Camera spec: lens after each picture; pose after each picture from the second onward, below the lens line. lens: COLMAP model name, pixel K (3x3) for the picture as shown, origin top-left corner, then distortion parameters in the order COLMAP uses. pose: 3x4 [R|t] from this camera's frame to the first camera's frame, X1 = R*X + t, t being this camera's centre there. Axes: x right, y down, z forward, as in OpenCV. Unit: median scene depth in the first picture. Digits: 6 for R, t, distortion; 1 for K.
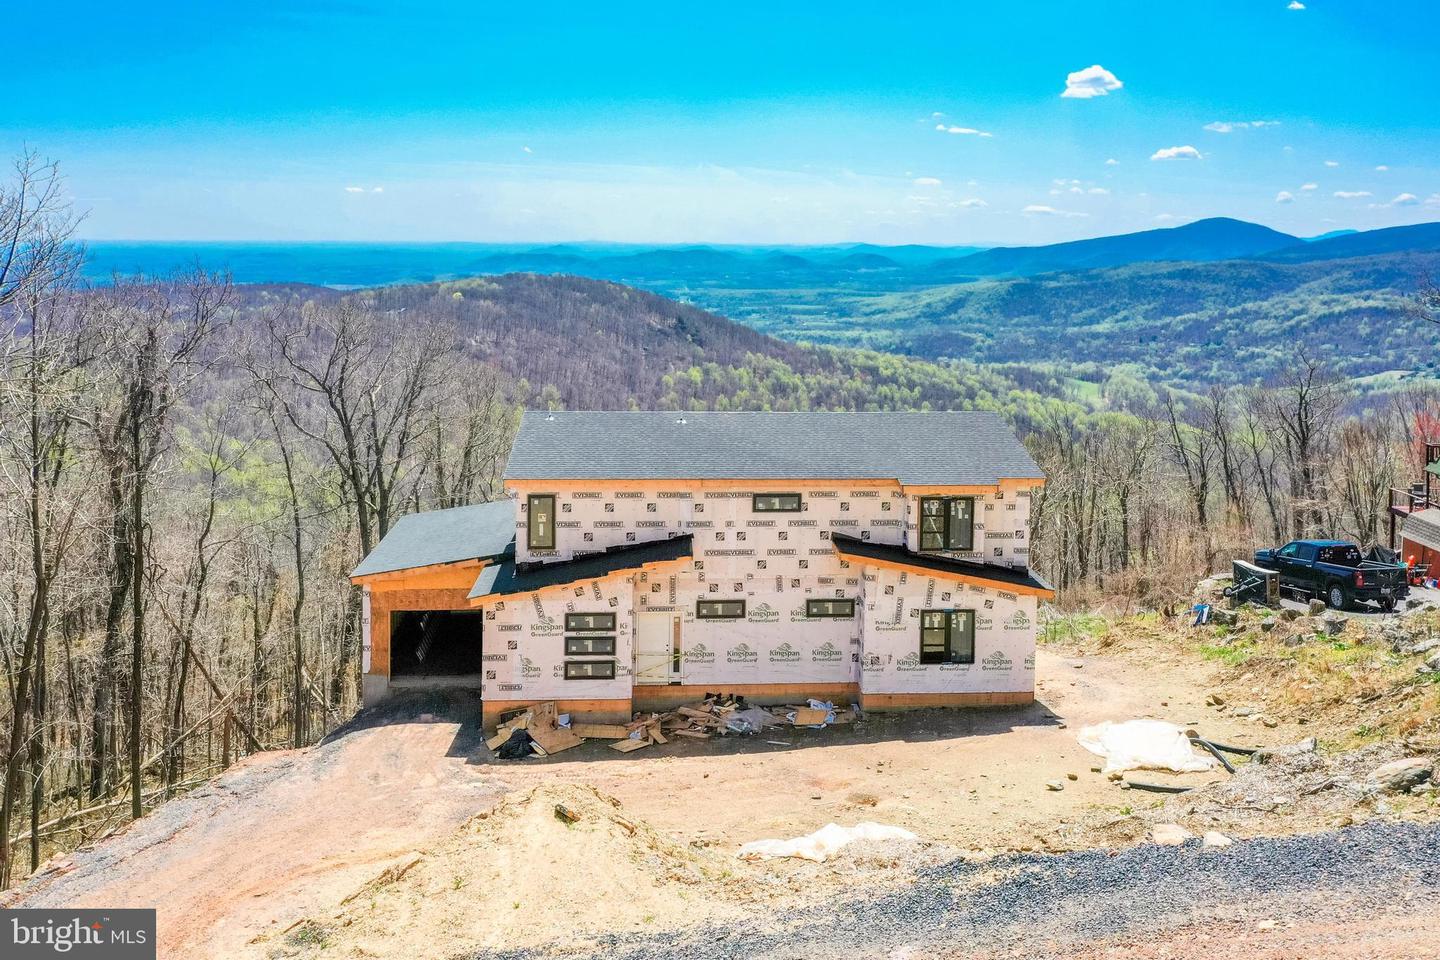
lens RADIAL K [[1183.0, 0, 739.3], [0, 1183.0, 272.8], [0, 0, 1]] dist [-0.003297, 0.001121]
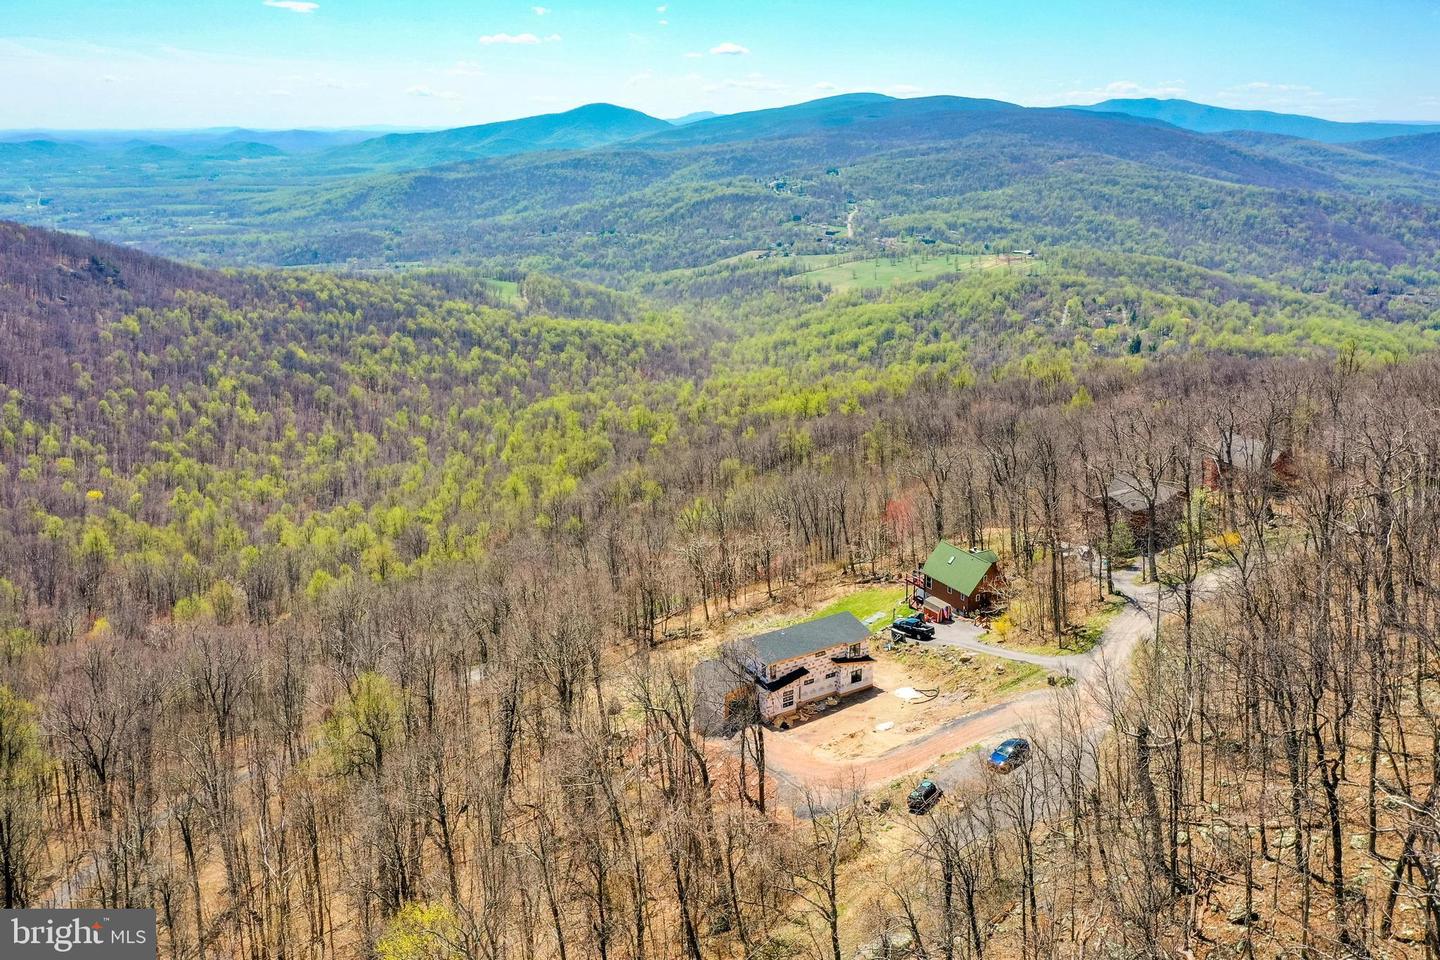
lens RADIAL K [[1183.0, 0, 740.1], [0, 1183.0, 268.3], [0, 0, 1]] dist [-0.003297, 0.001121]
pose [[0.875641, -0.065215, 0.478540, -2.001986], [0.019287, 0.994773, 0.100275, -1.490614], [-0.482578, -0.078575, 0.872321, -2.247458]]
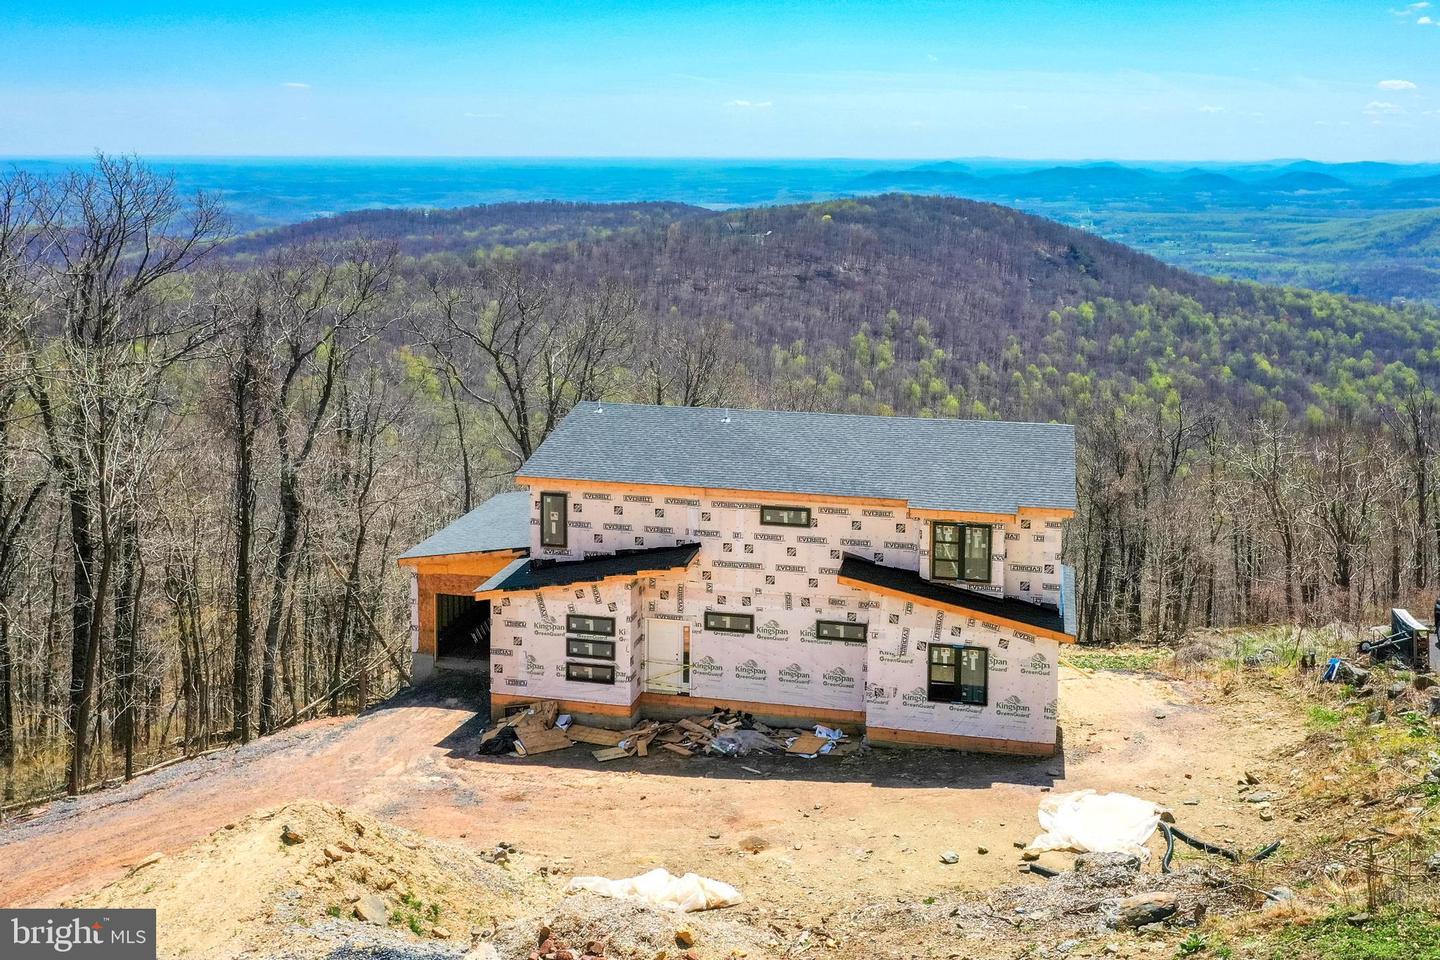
lens RADIAL K [[1310.4, 0, 808.5], [0, 1310.4, 217.5], [0, 0, 1]] dist [-0.002591, 0.000000]
pose [[0.967251, 0.010618, -0.253601, 0.300232], [-0.005791, 0.999788, 0.019770, -0.063921], [0.253757, -0.017654, 0.967107, -0.009810]]
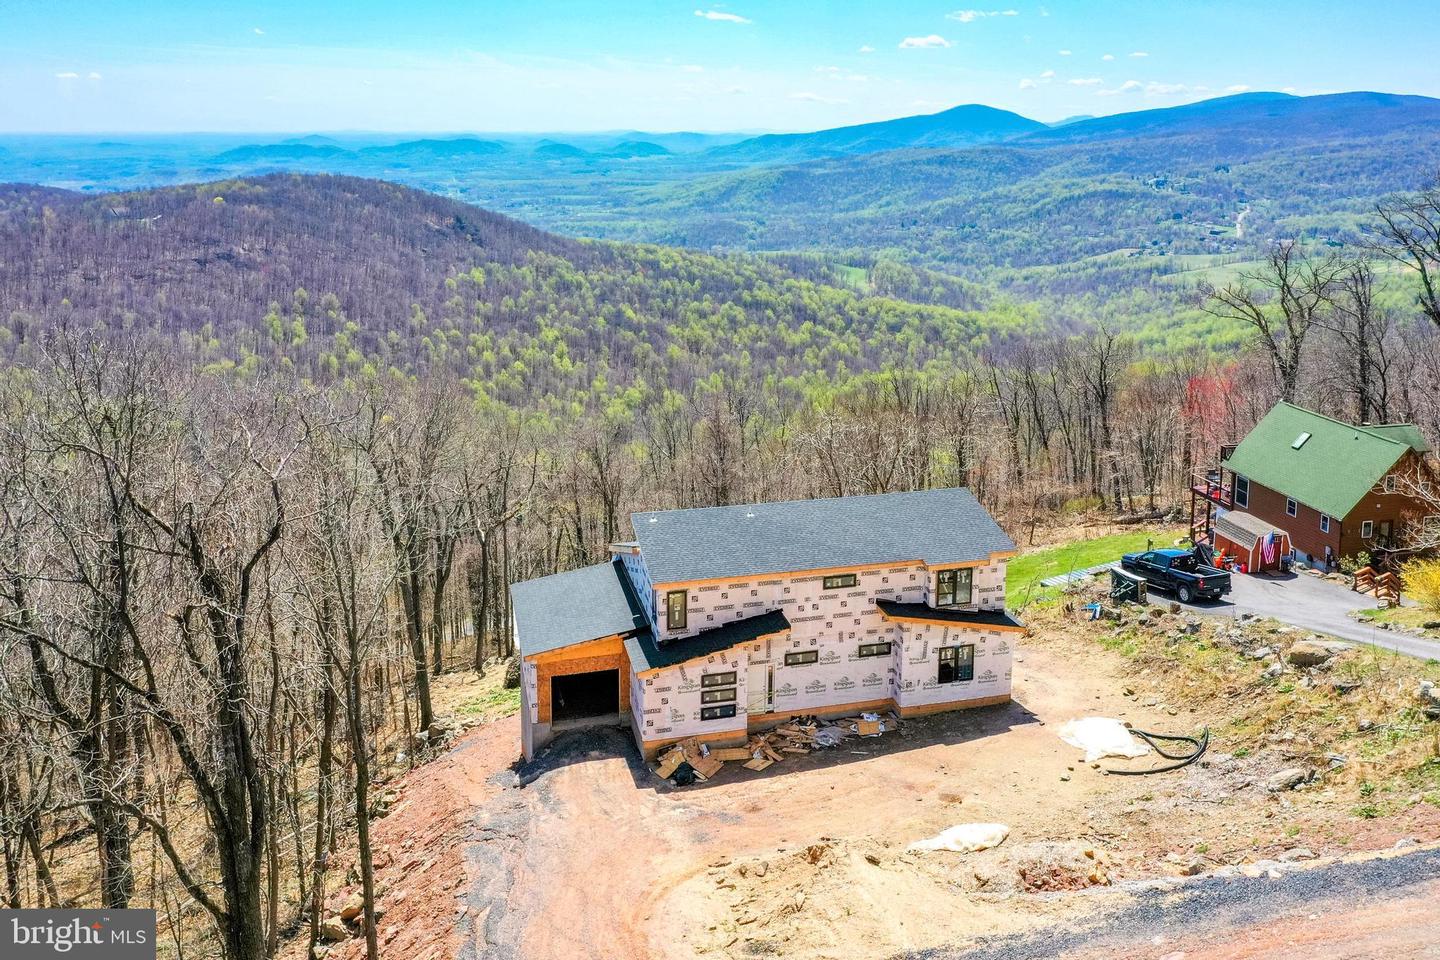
lens RADIAL K [[1183.0, 0, 737.5], [0, 1183.0, 271.1], [0, 0, 1]] dist [-0.003297, 0.001121]
pose [[0.981760, -0.028652, 0.187953, -0.325849], [0.011017, 0.995492, 0.094207, -0.293269], [-0.189804, -0.090418, 0.977650, -0.304661]]
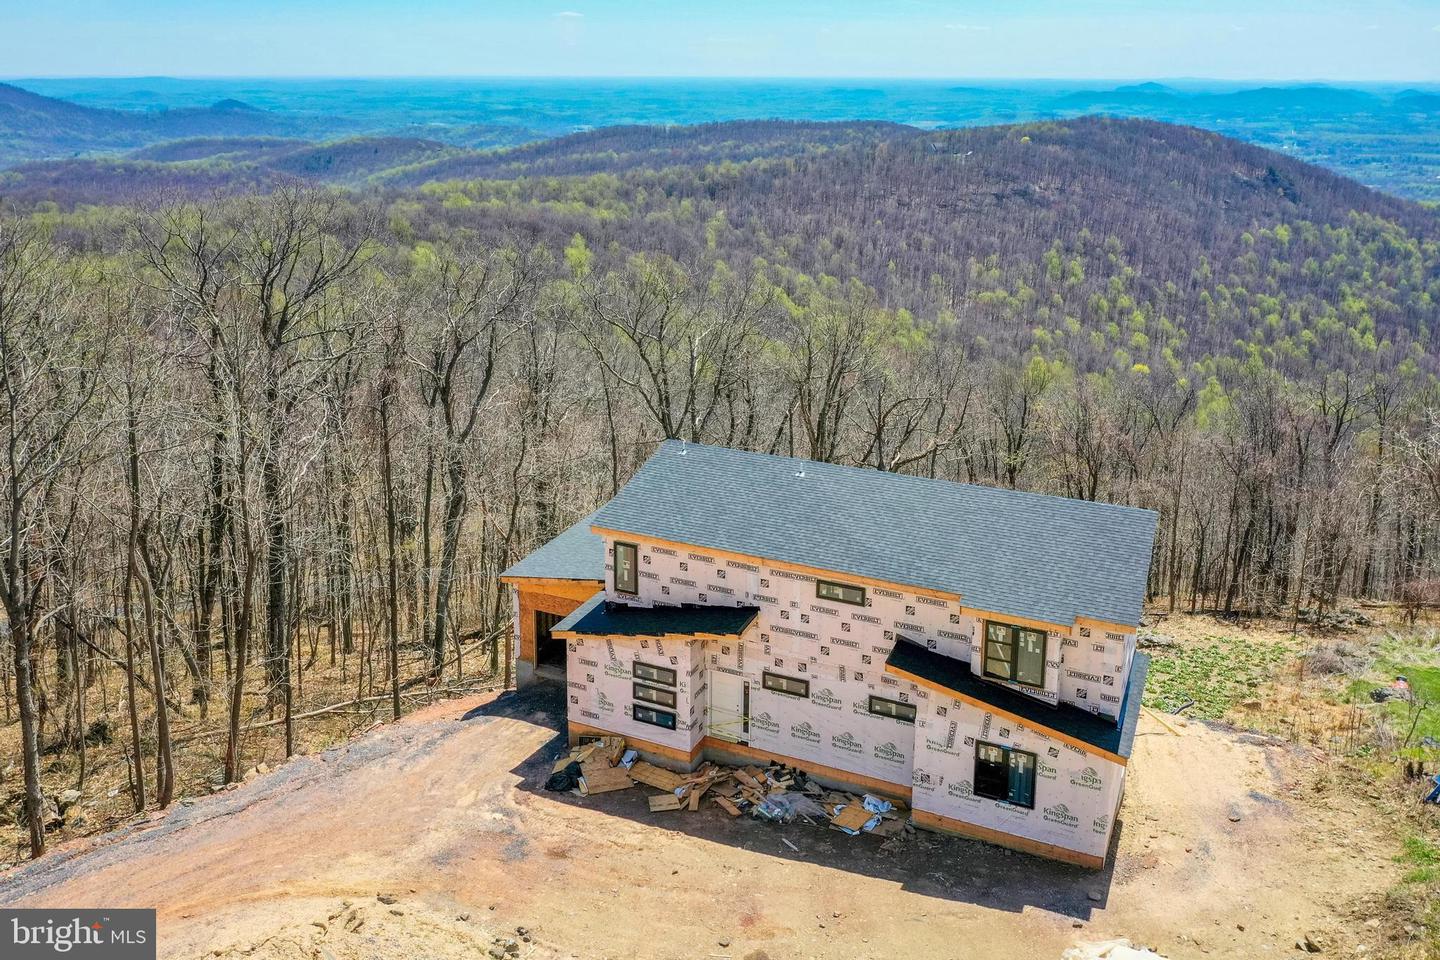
lens RADIAL K [[1183.0, 0, 743.7], [0, 1183.0, 275.7], [0, 0, 1]] dist [-0.003297, 0.001121]
pose [[0.887636, 0.075215, -0.454362, 0.358039], [-0.011513, 0.989889, 0.141375, -0.182394], [0.460401, -0.120258, 0.879528, 0.152438]]
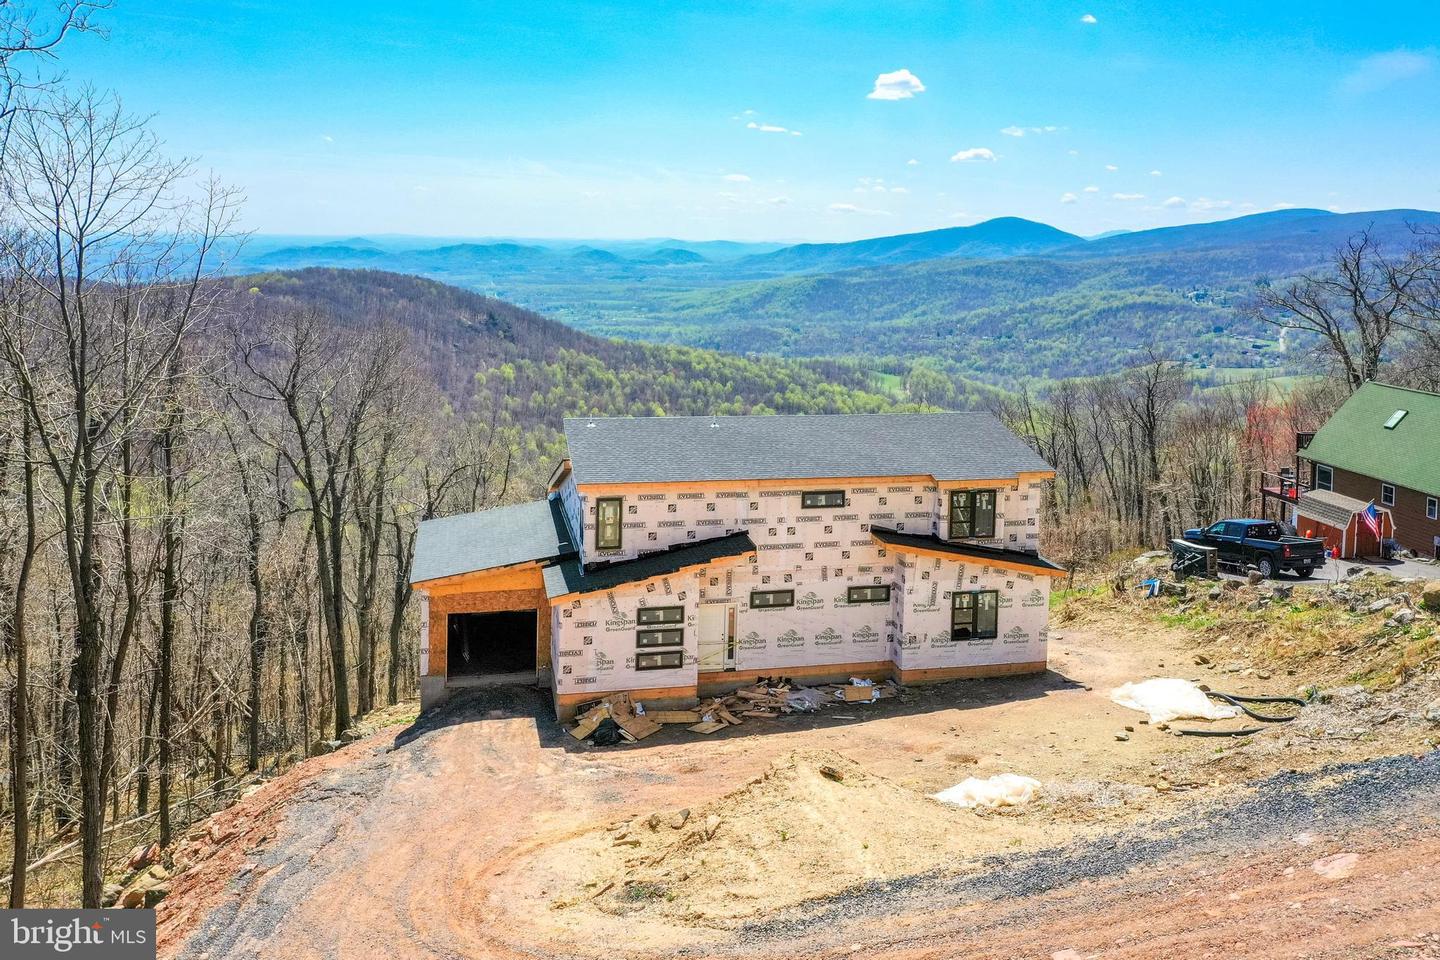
lens RADIAL K [[1183.0, 0, 736.6], [0, 1183.0, 273.7], [0, 0, 1]] dist [-0.003297, 0.001121]
pose [[0.987258, 0.003348, 0.159094, -0.211076], [-0.004117, 0.999981, 0.004505, -0.017416], [-0.159076, -0.005103, 0.987253, -0.059756]]
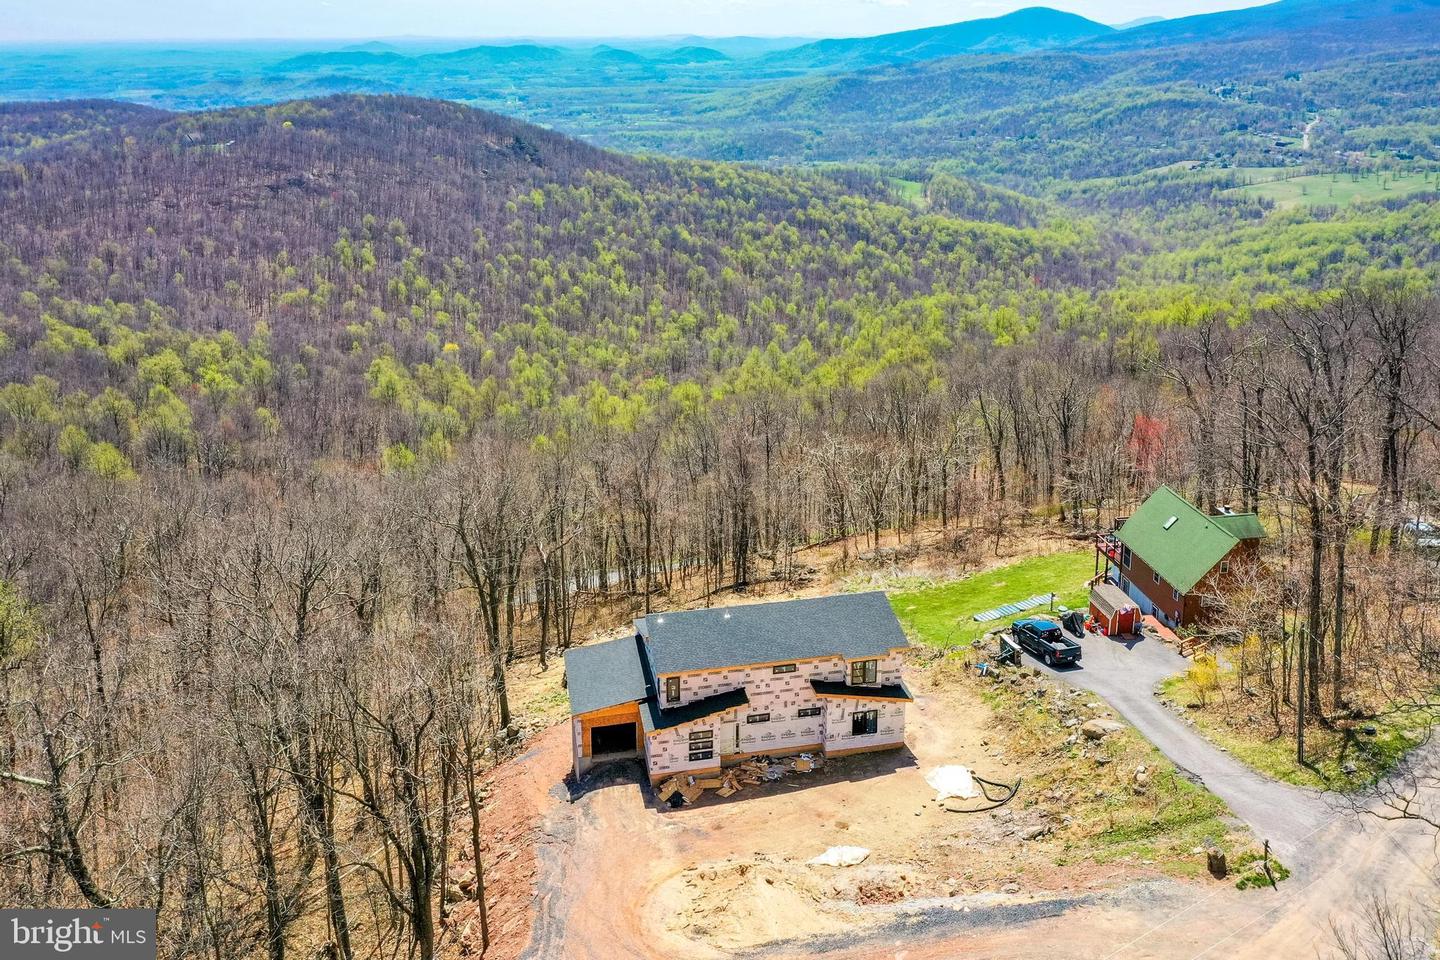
lens RADIAL K [[1183.0, 0, 739.6], [0, 1183.0, 269.0], [0, 0, 1]] dist [-0.003297, 0.001121]
pose [[0.989540, -0.038684, 0.138974, -0.293569], [0.014530, 0.985202, 0.170779, -0.814591], [-0.143523, -0.166974, 0.975459, -0.856648]]
